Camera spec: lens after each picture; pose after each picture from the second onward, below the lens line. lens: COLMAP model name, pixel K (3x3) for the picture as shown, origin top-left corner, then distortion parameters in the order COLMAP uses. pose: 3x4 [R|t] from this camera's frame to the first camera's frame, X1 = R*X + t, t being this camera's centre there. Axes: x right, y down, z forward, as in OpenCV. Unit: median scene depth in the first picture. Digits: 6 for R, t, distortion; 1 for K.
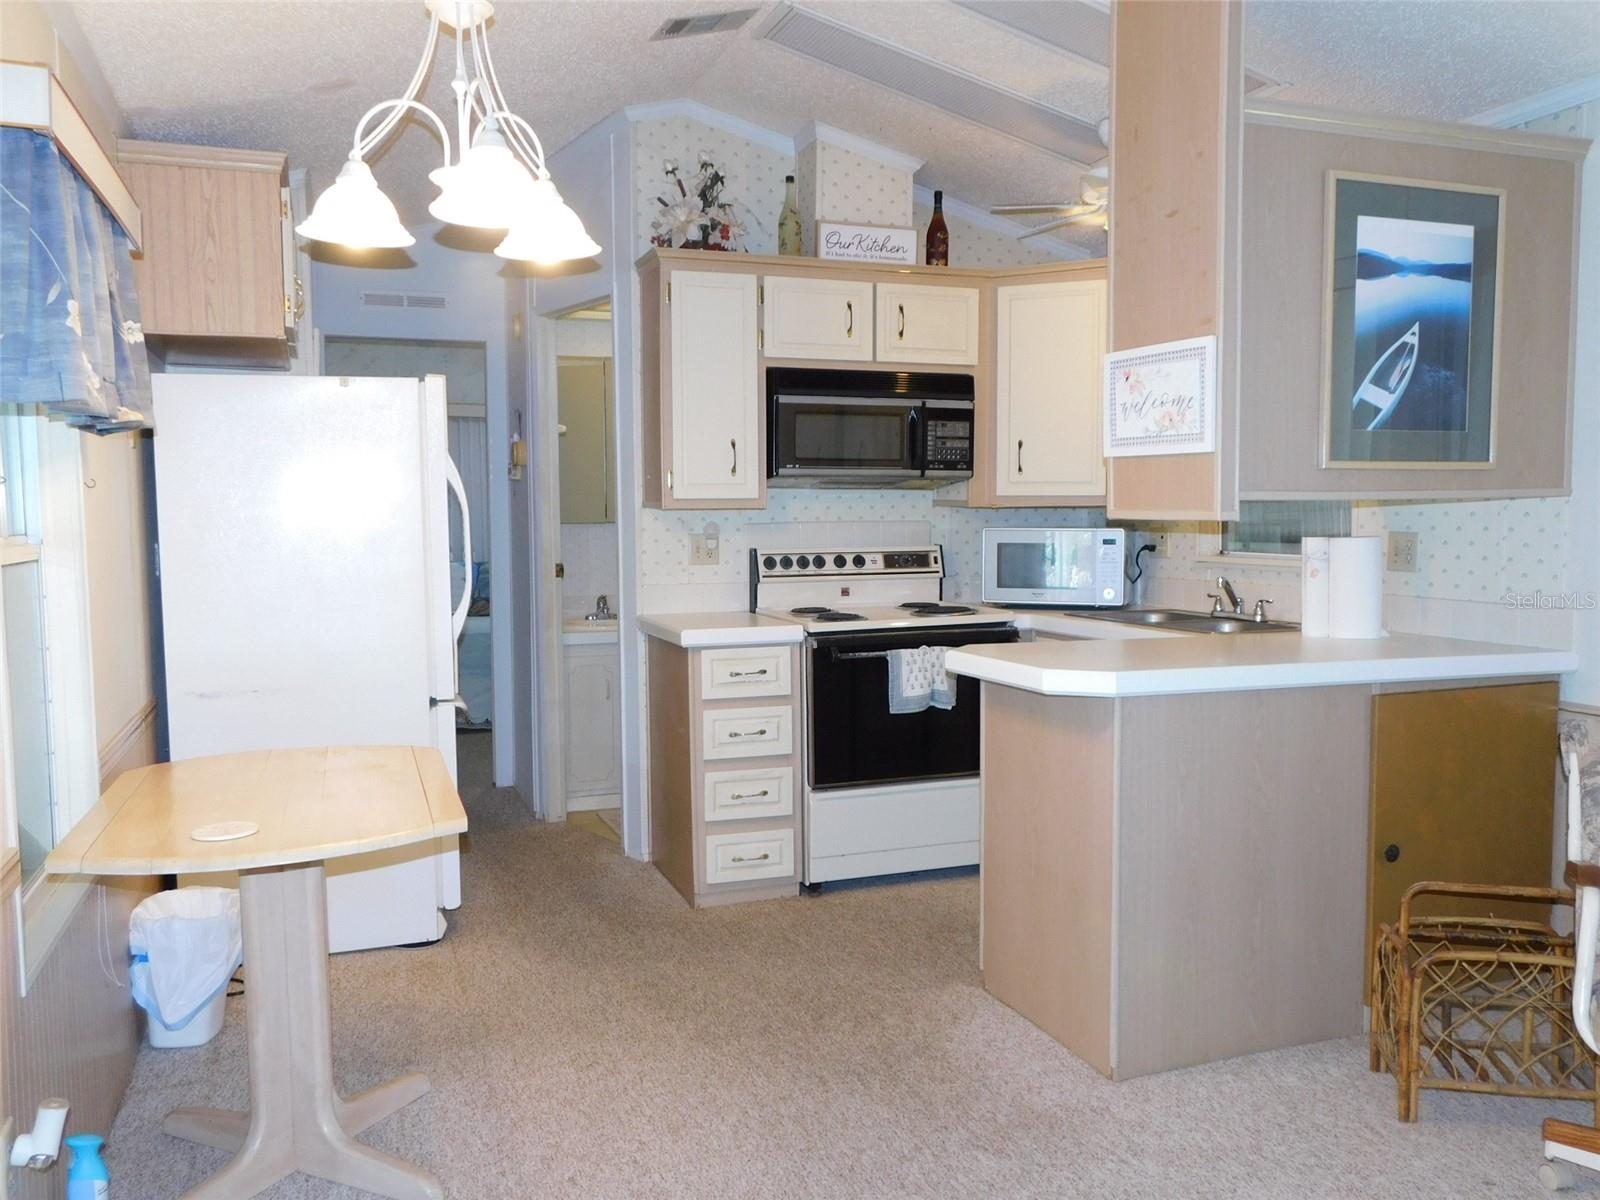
lens RADIAL K [[1281.3, 0, 803.9], [0, 1281.3, 603.1], [0, 0, 1]] dist [0.000228, -0.001031]
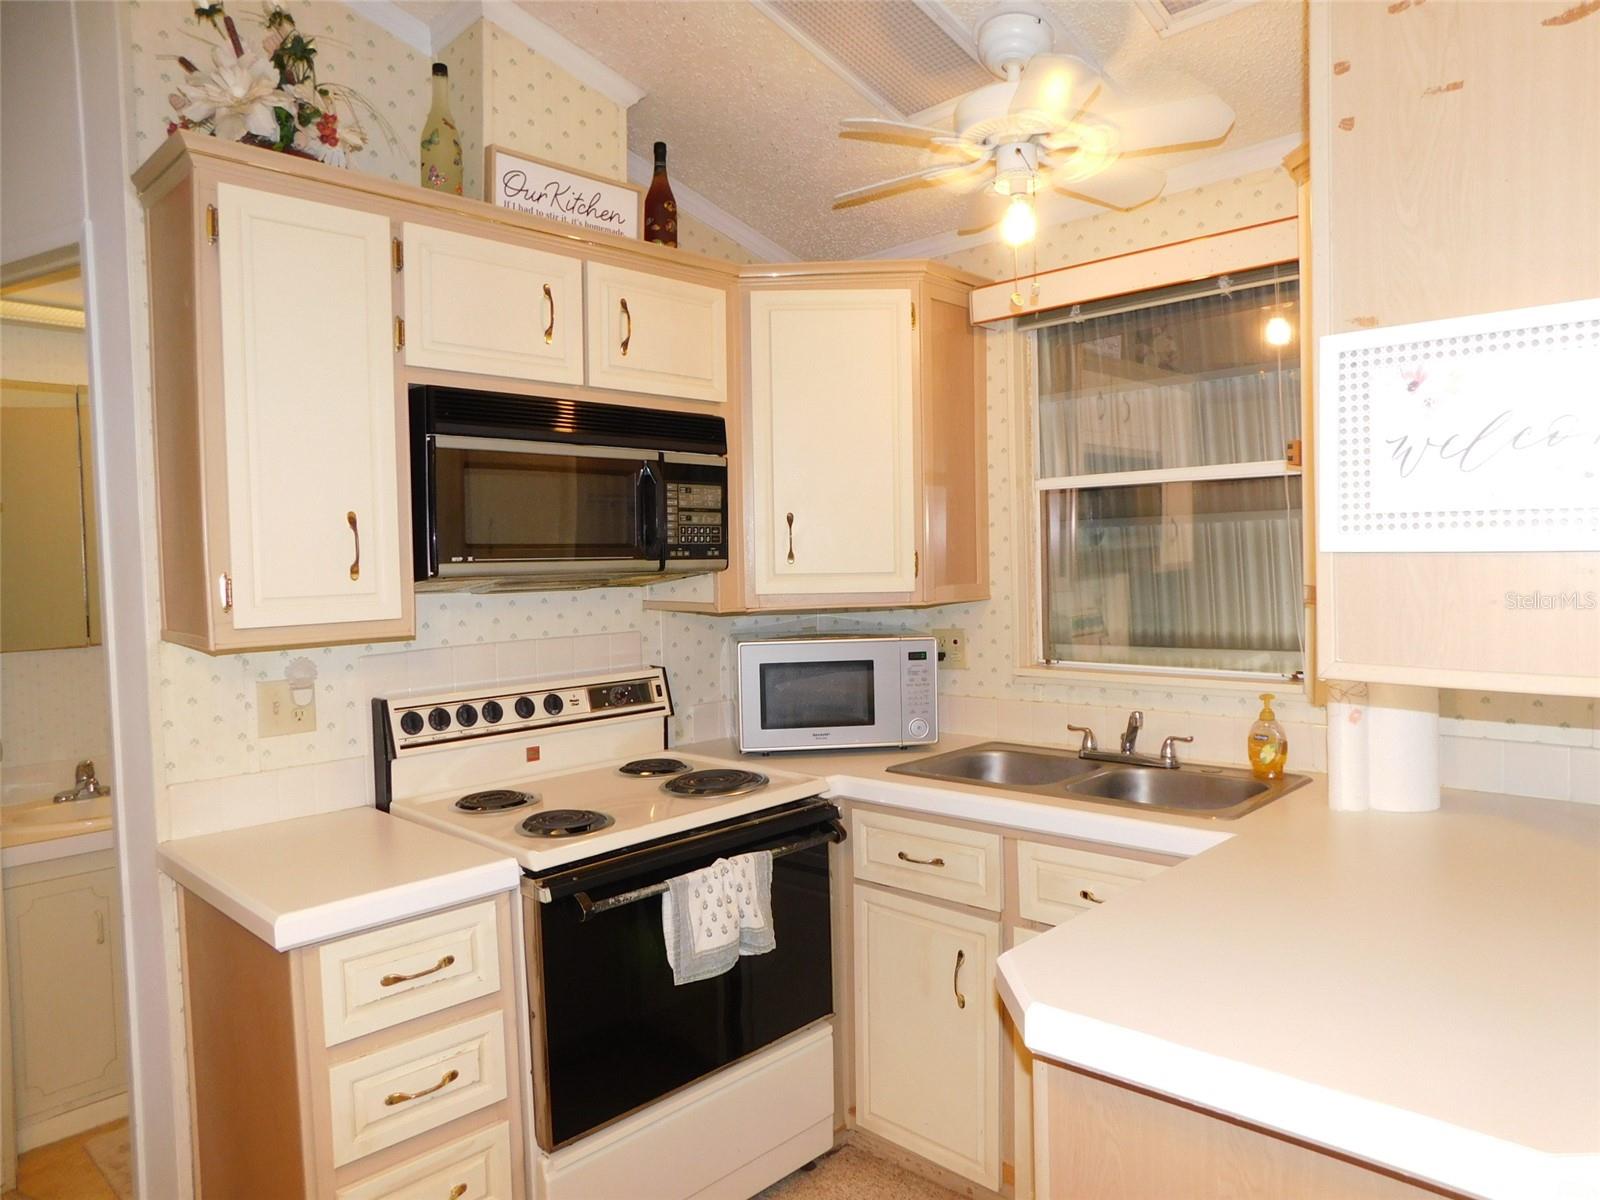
lens RADIAL K [[1054.1, 0, 810.5], [0, 1054.1, 599.3], [0, 0, 1]] dist [-0.066207, 0.042356]
pose [[0.898863, -0.034906, 0.436837, -0.071042], [0.054355, 0.998006, -0.032098, -0.063846], [-0.434846, 0.052596, 0.898968, 0.500280]]
